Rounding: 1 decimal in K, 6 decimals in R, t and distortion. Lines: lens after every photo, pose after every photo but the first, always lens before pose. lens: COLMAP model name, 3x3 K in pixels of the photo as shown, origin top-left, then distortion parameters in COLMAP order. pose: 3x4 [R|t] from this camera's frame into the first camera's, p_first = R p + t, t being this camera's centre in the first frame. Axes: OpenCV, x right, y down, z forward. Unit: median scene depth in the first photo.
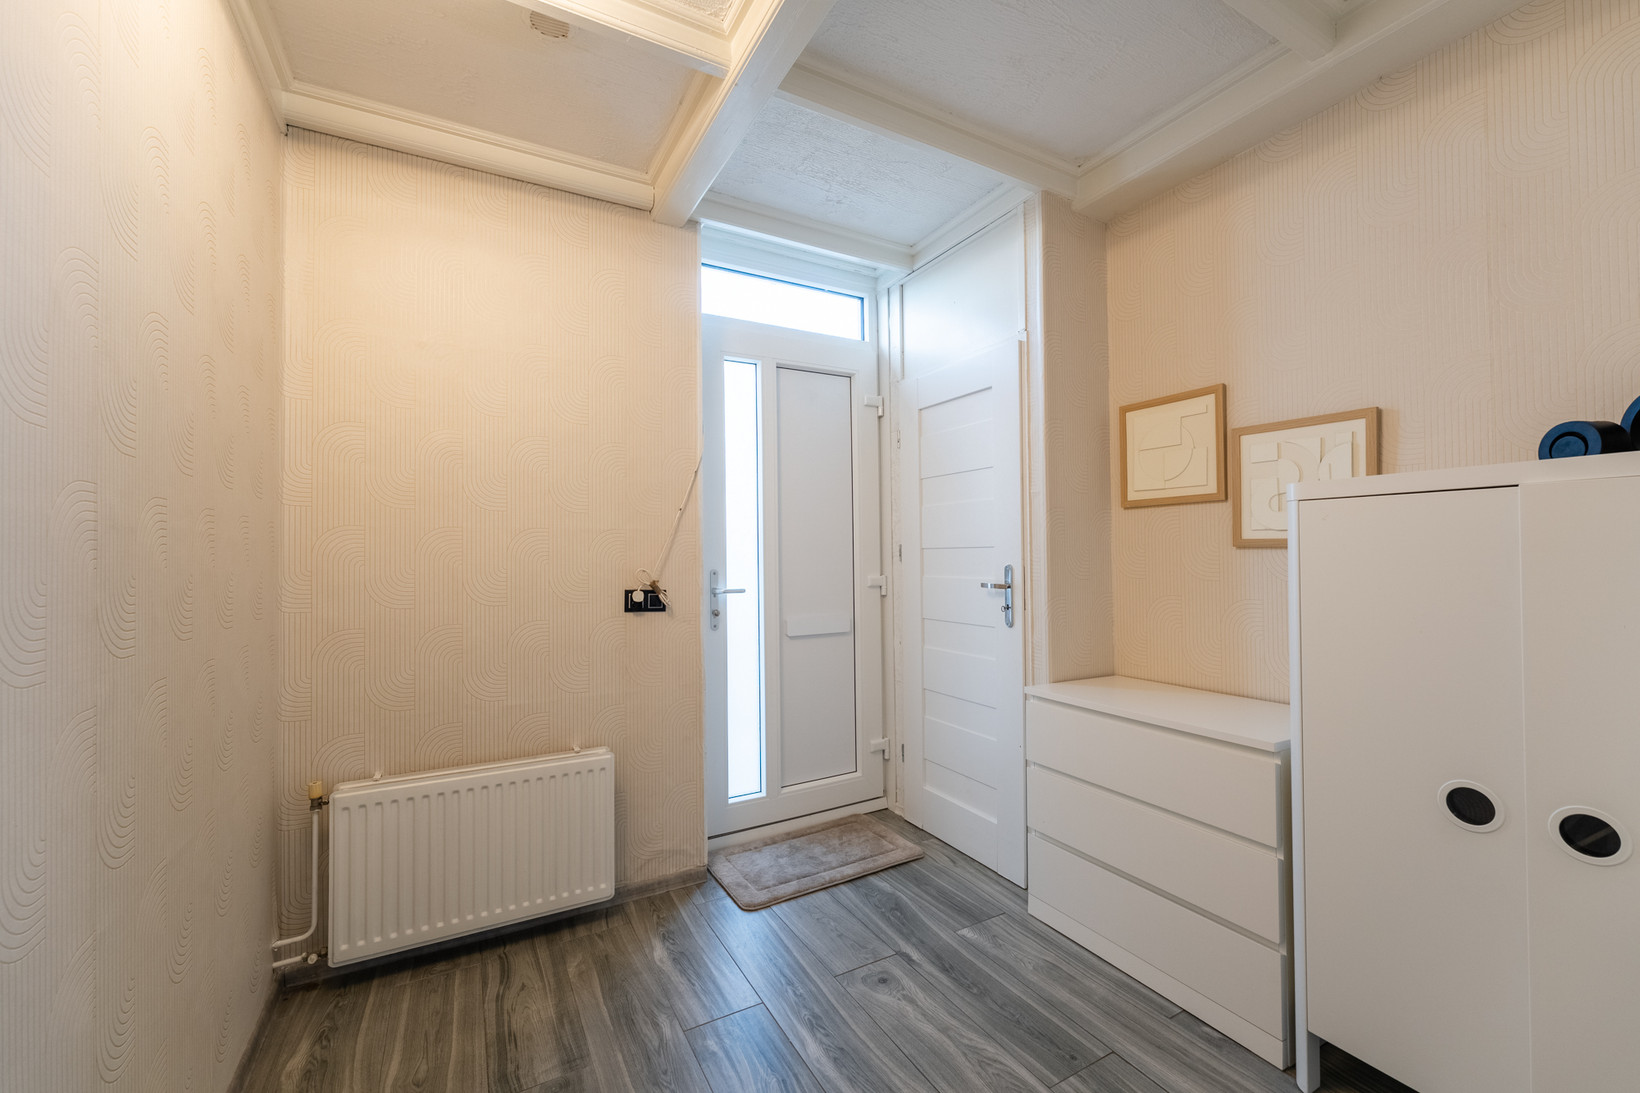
lens RADIAL K [[656.4, 0, 818.6], [0, 656.4, 548.0], [0, 0, 1]] dist [0.001299, -0.000301]
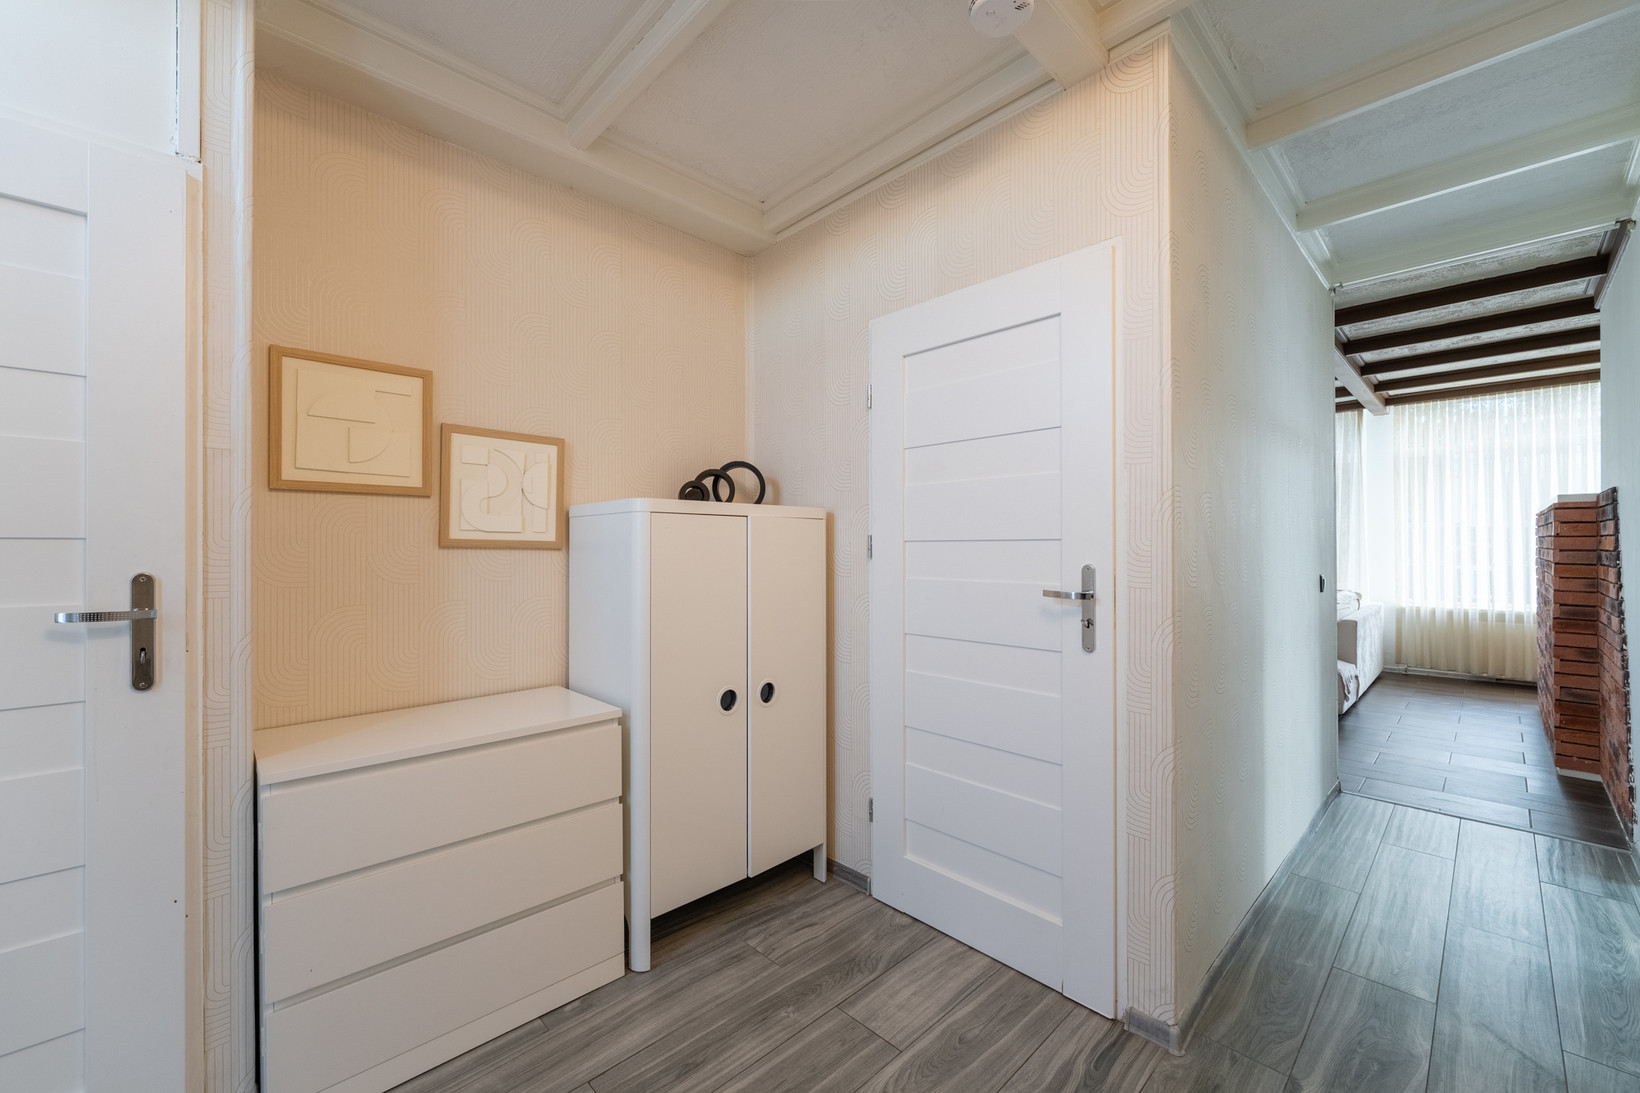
lens RADIAL K [[656.4, 0, 818.6], [0, 656.4, 548.0], [0, 0, 1]] dist [0.001299, -0.000301]
pose [[-0.265328, 0.014578, 0.964048, -0.434042], [-0.004902, 0.999852, -0.016469, 0.013150], [-0.964146, -0.009095, -0.265218, 0.732580]]
